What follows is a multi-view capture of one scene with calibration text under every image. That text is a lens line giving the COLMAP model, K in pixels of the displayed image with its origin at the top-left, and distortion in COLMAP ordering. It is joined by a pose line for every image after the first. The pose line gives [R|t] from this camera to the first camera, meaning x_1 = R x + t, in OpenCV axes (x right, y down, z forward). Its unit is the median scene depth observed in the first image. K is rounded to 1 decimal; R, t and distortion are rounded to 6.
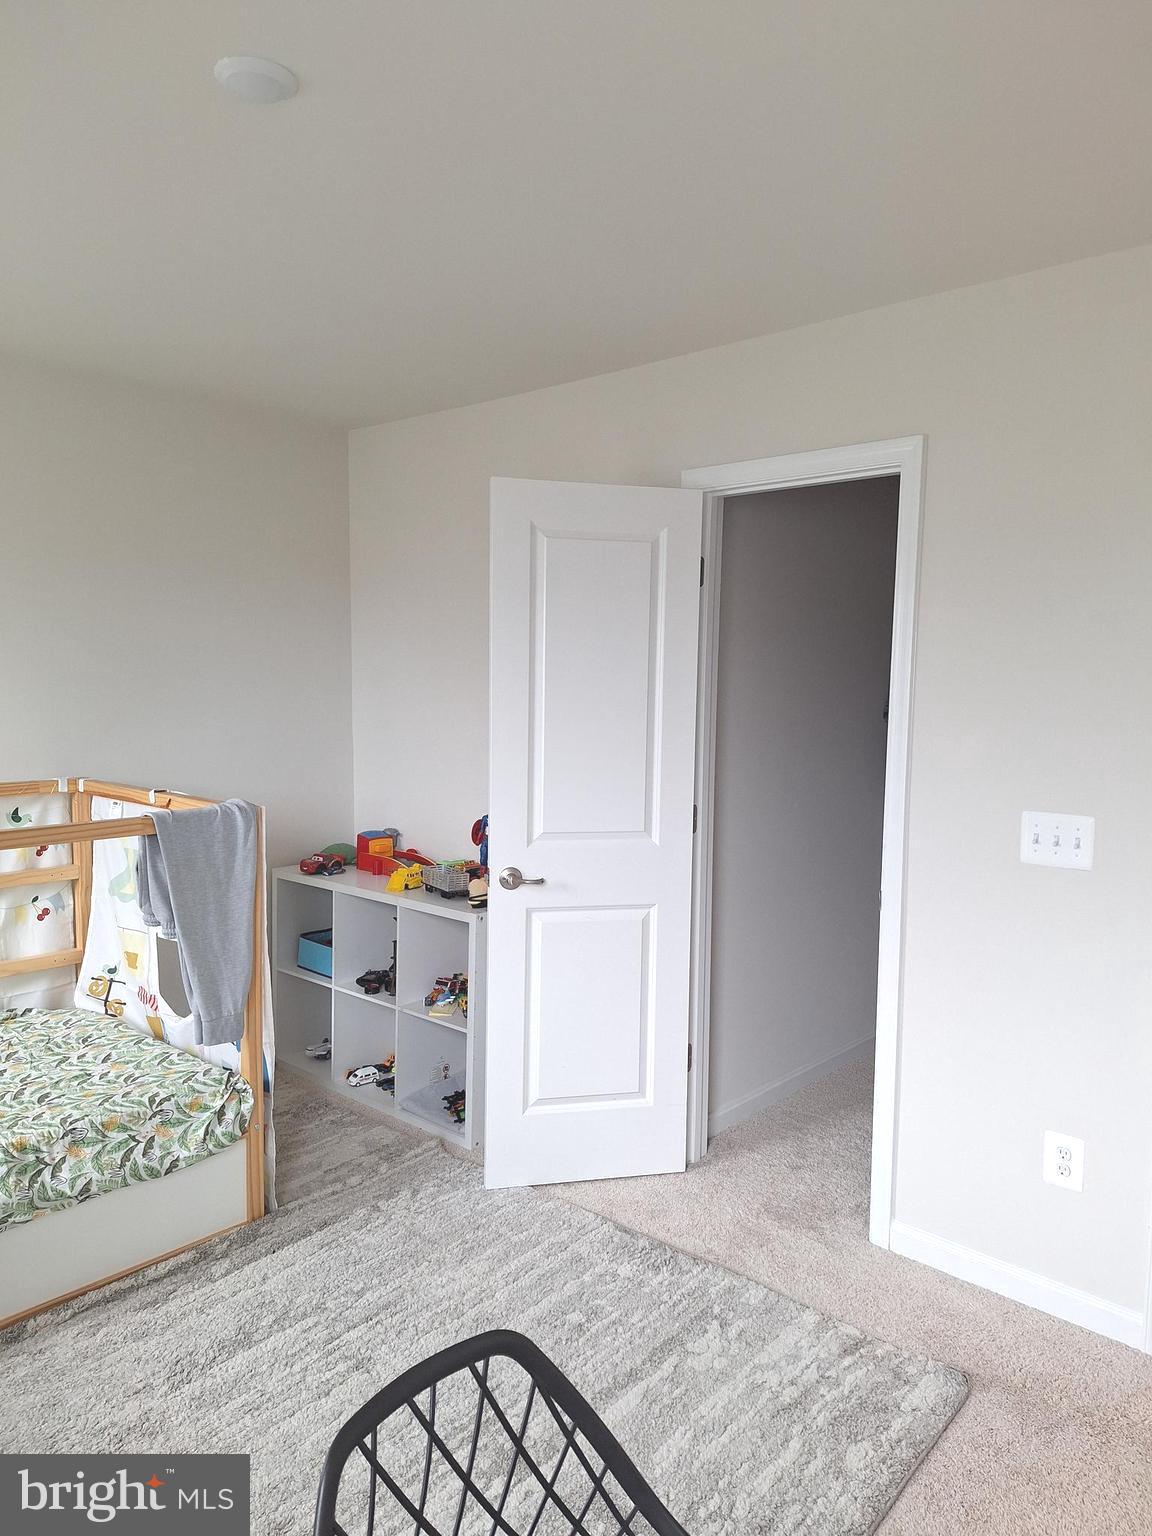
lens RADIAL K [[1062.3, 0, 580.8], [0, 1062.3, 772.3], [0, 0, 1]] dist [0.013238, -0.016121]
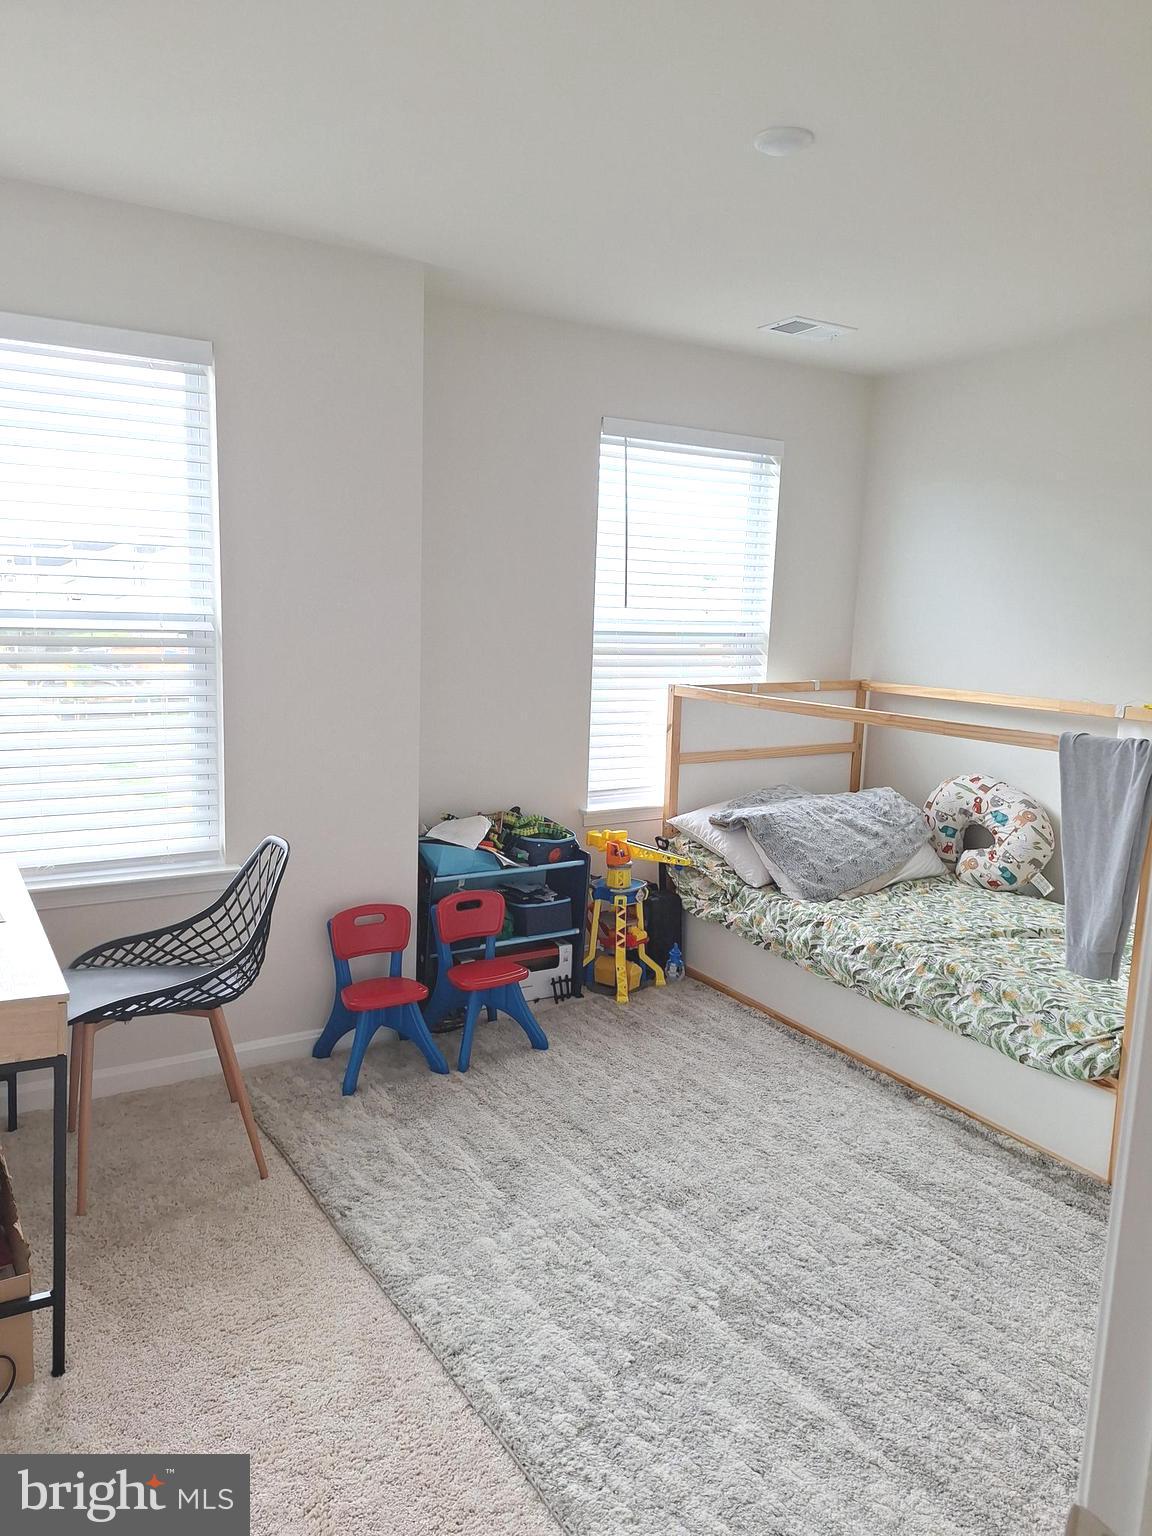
lens RADIAL K [[1062.3, 0, 578.8], [0, 1062.3, 760.6], [0, 0, 1]] dist [0.013238, -0.016121]
pose [[-0.284968, 0.120539, -0.950928, 0.751309], [-0.117479, 0.980190, 0.159454, -0.046610], [0.951311, 0.157154, -0.265162, 0.823086]]
